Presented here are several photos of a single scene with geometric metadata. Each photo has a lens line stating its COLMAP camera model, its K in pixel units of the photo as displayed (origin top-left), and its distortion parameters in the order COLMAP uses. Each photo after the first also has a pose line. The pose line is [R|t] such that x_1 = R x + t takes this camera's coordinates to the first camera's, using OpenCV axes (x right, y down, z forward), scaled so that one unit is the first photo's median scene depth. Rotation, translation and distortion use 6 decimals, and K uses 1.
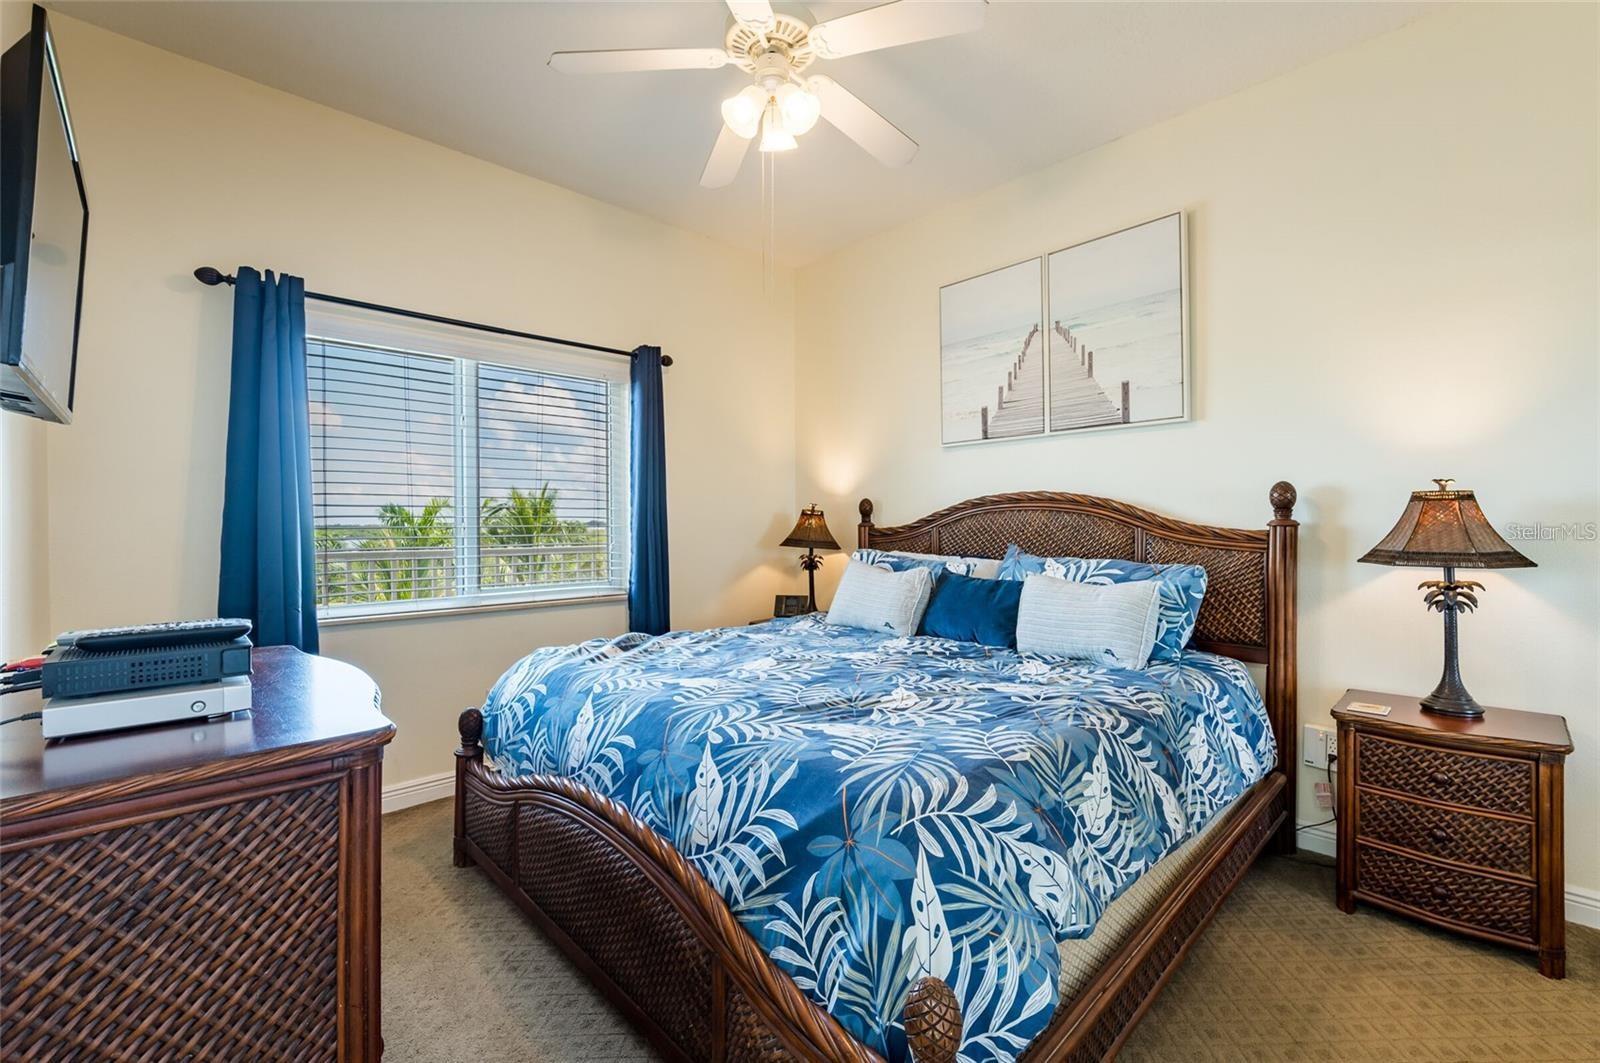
lens RADIAL K [[682.1, 0, 795.0], [0, 682.1, 531.5], [0, 0, 1]] dist [-0.000227, -0.000410]
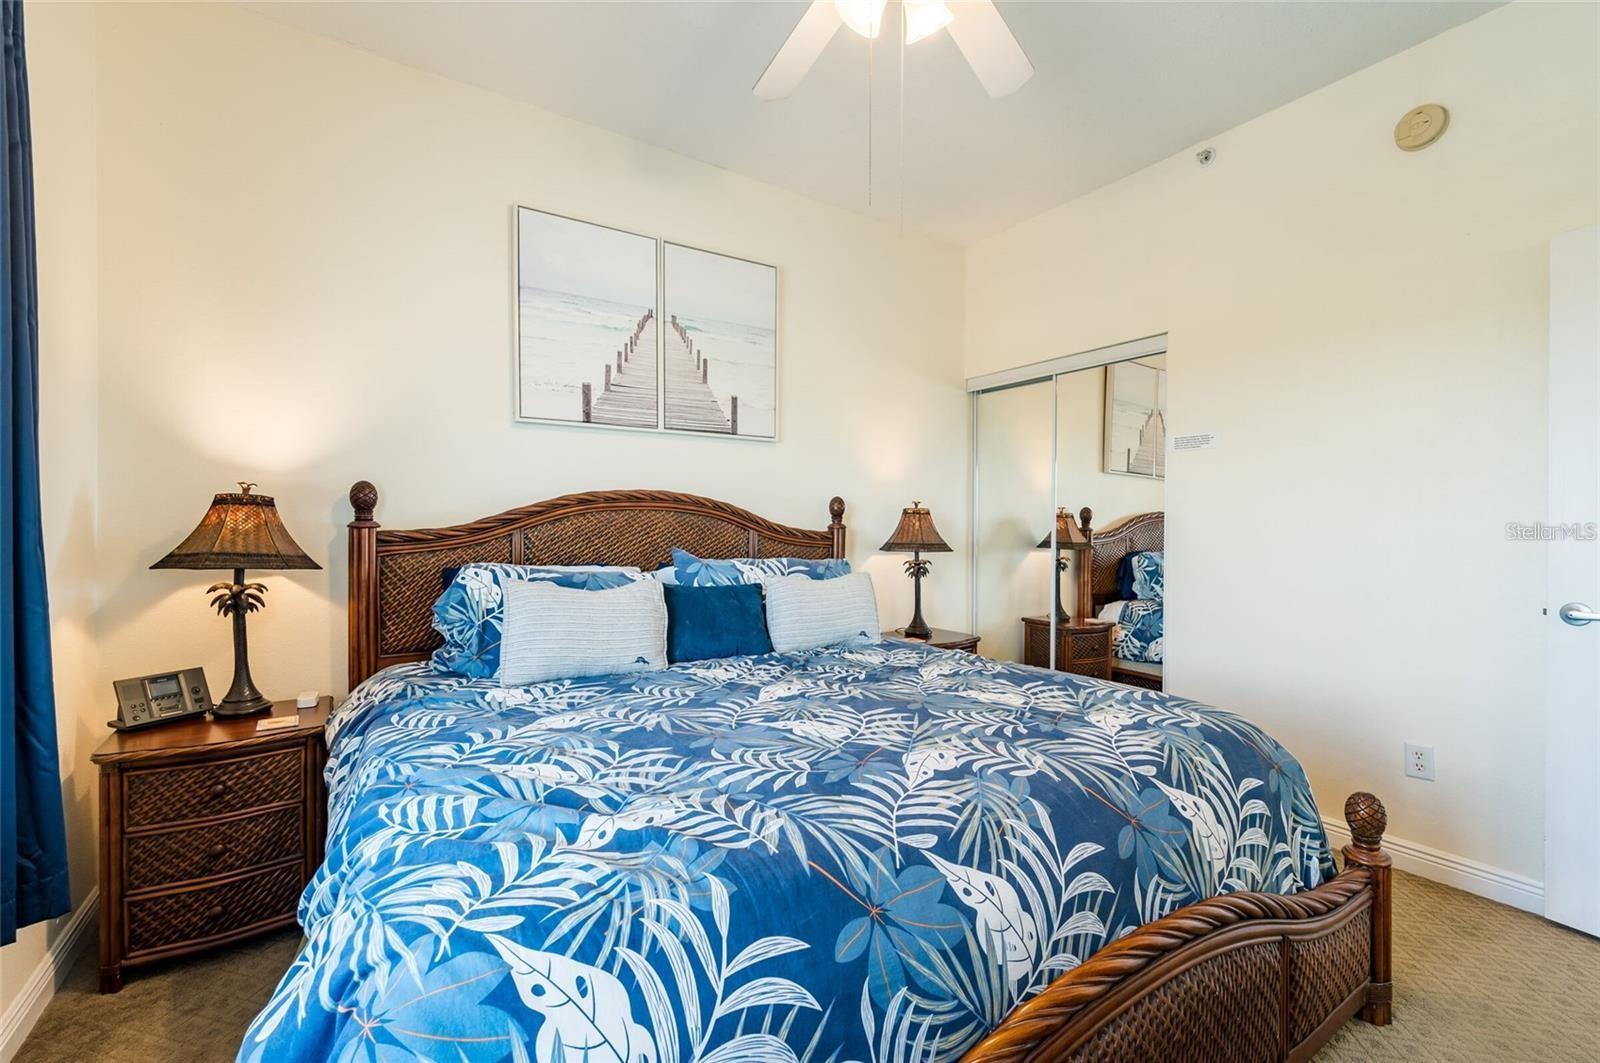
lens RADIAL K [[682.1, 0, 795.0], [0, 682.1, 531.5], [0, 0, 1]] dist [-0.000227, -0.000410]
pose [[0.187494, -0.003211, 0.982260, -0.653579], [0.003773, 0.999990, 0.002548, -0.006781], [-0.982258, 0.003228, 0.187504, 0.806136]]
